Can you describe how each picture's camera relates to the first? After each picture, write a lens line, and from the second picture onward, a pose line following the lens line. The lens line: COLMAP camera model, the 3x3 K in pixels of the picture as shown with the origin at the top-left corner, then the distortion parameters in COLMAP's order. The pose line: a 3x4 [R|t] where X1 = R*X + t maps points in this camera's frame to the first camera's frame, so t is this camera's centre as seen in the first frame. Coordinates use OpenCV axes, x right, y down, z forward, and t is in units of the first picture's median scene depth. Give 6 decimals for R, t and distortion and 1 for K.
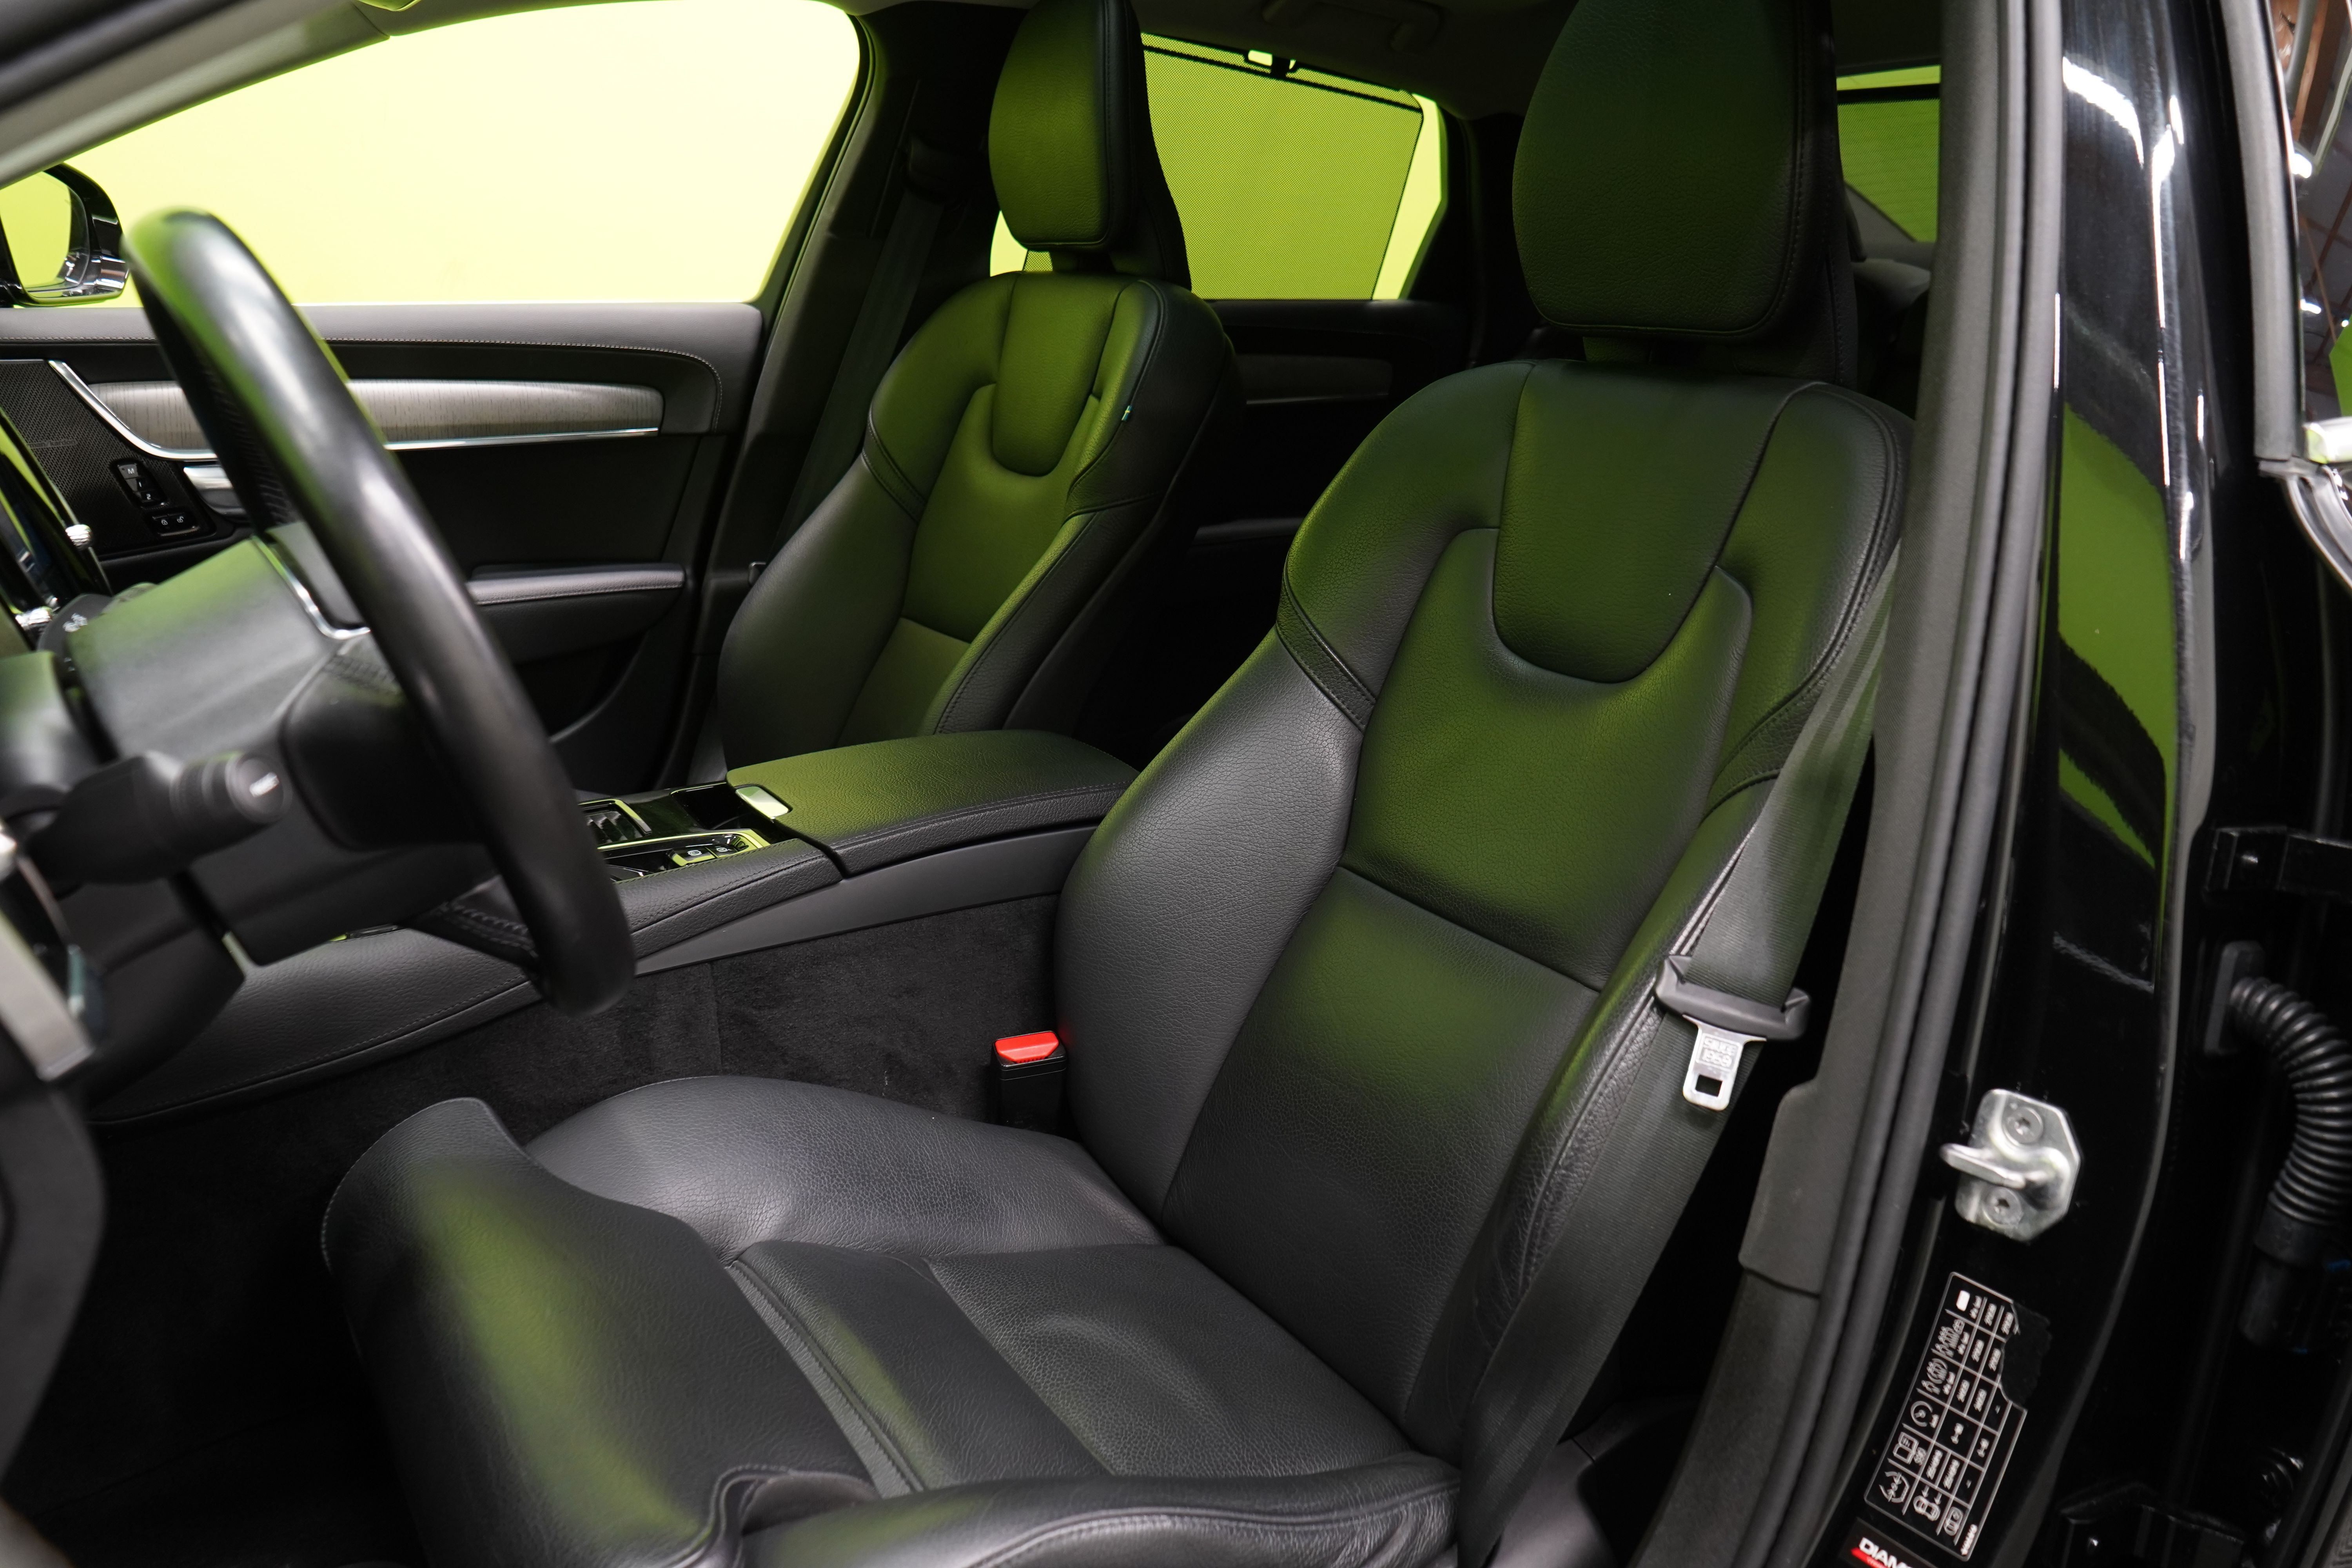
lens RADIAL K [[1826.9, 0, 1176.0], [0, 1826.9, 784.0], [0, 0, 1]] dist [-0.030985, 0.007293]
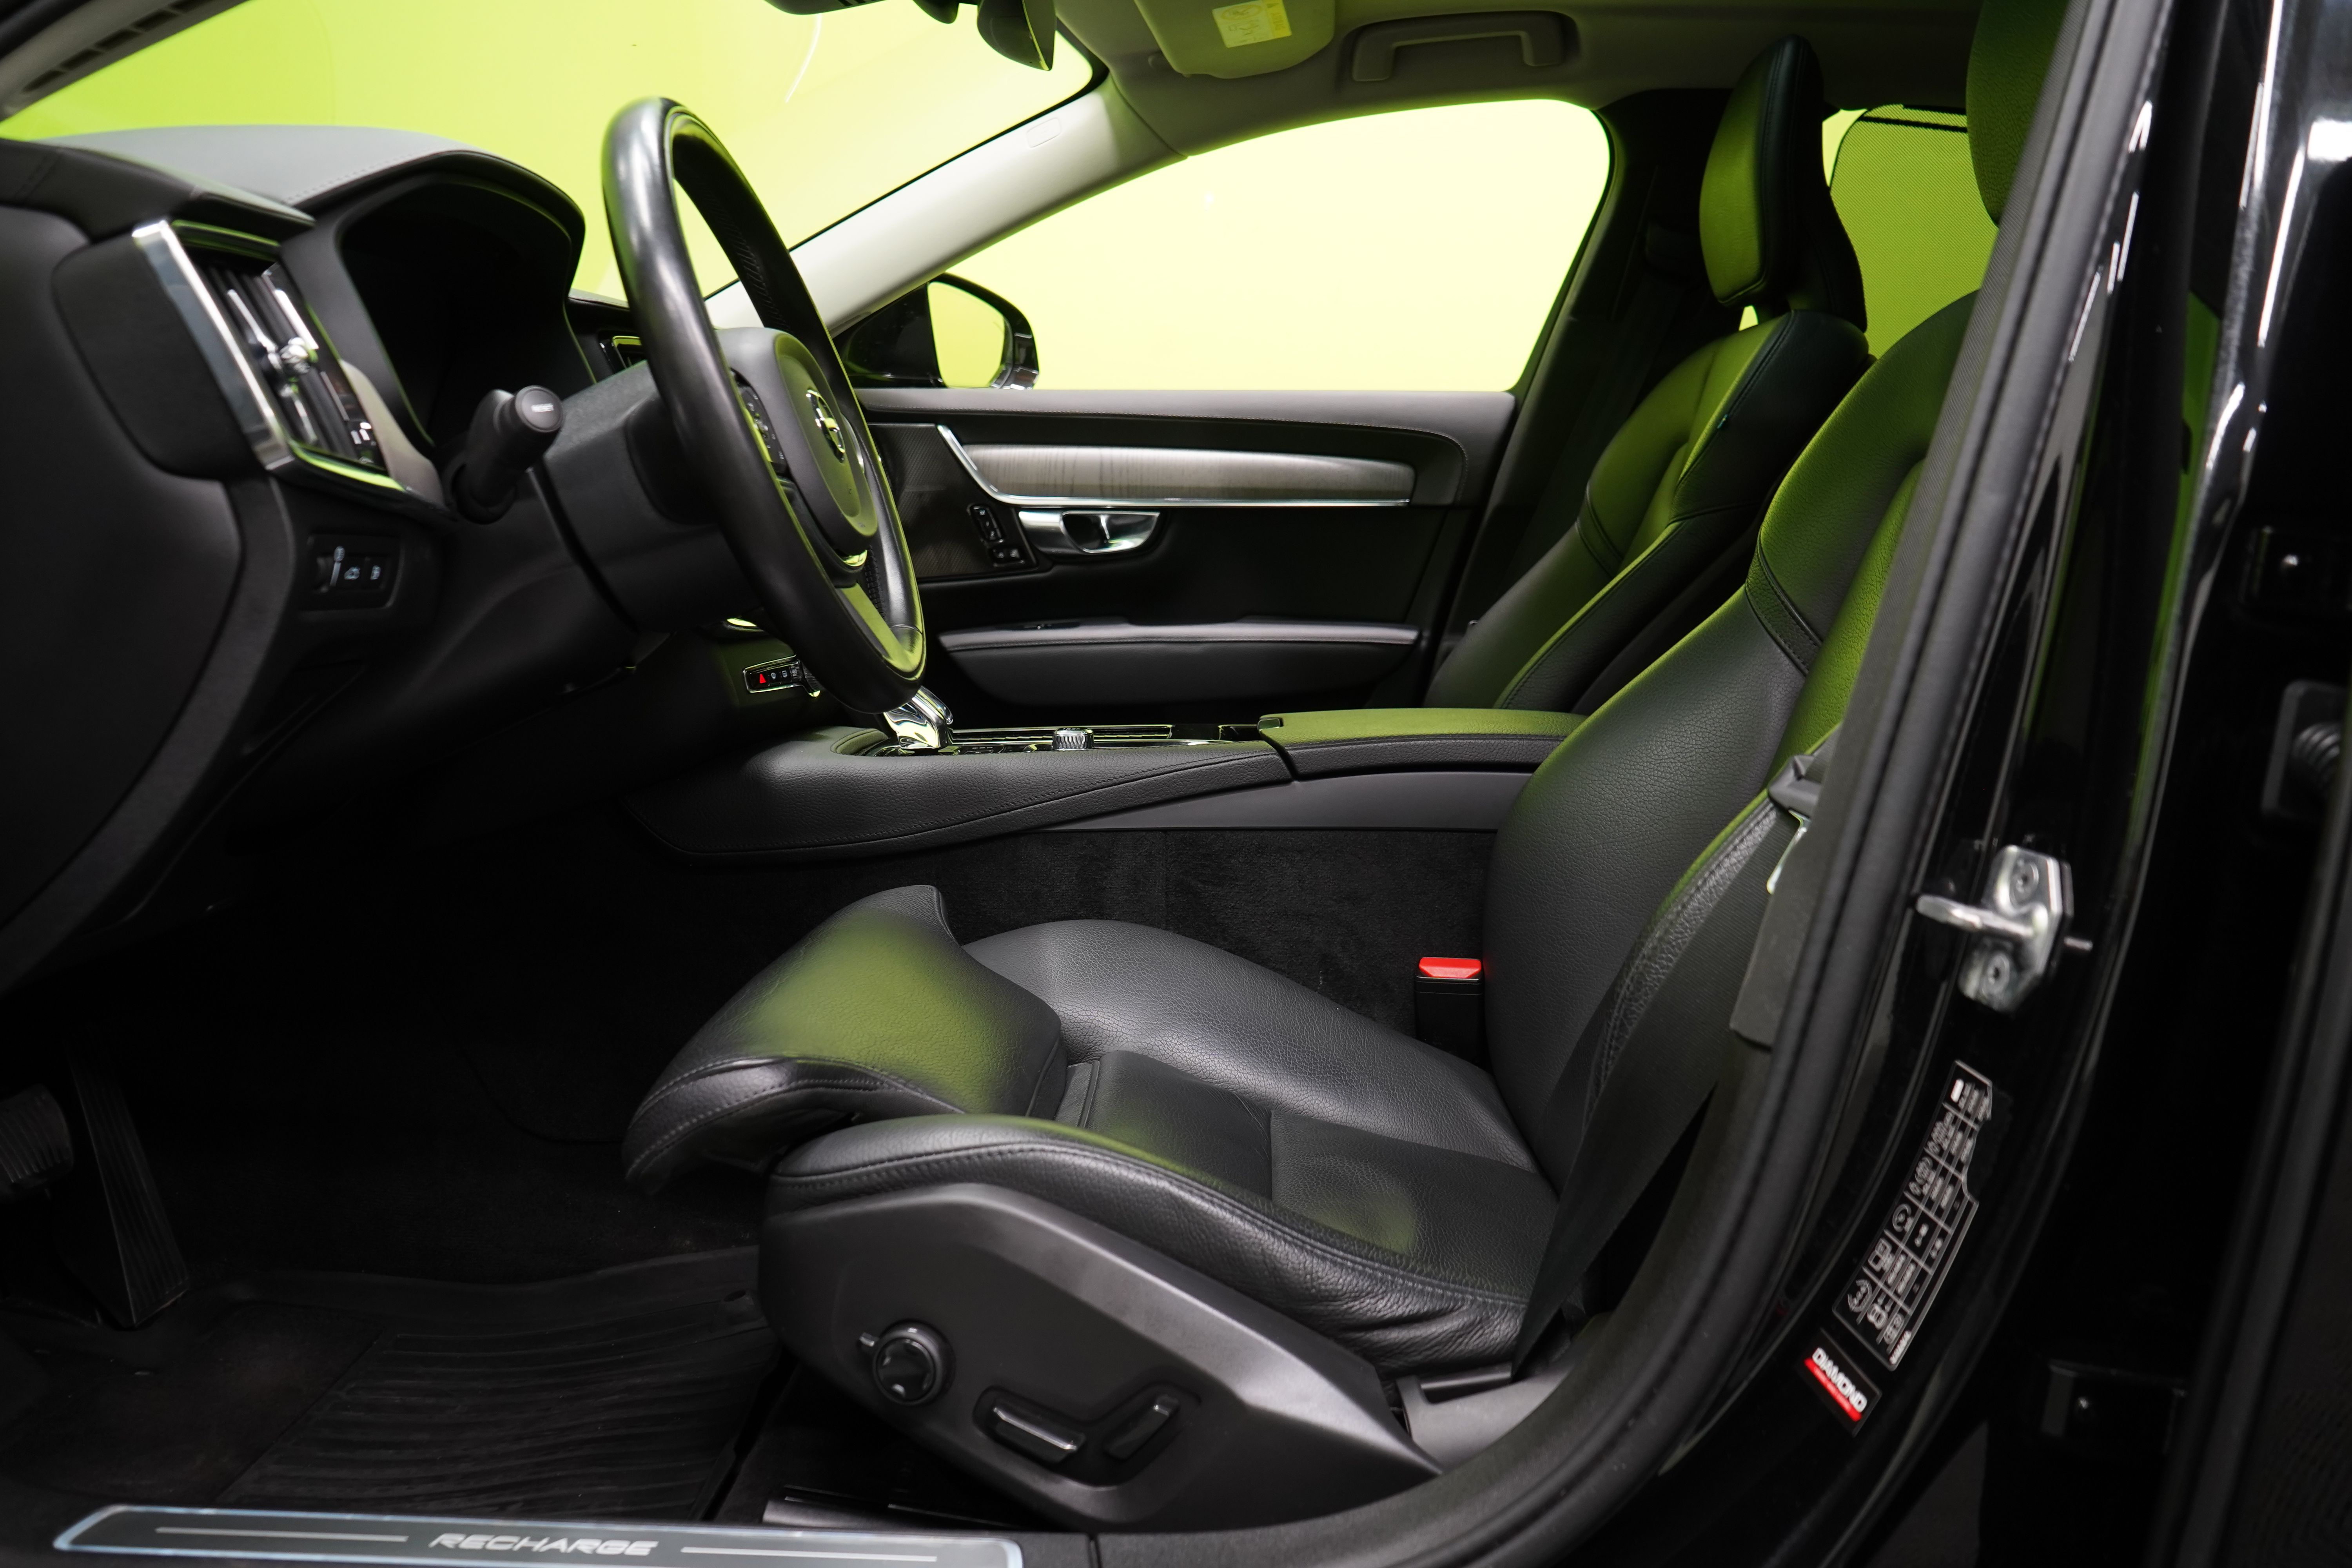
lens RADIAL K [[1882.9, 0, 1176.0], [0, 1882.9, 784.0], [0, 0, 1]] dist [-0.037528, 0.011049]
pose [[0.833809, 0.069288, -0.547687, 0.596672], [-0.149403, 0.983392, -0.103045, 0.285791], [0.531451, 0.167746, 0.830314, 0.029592]]
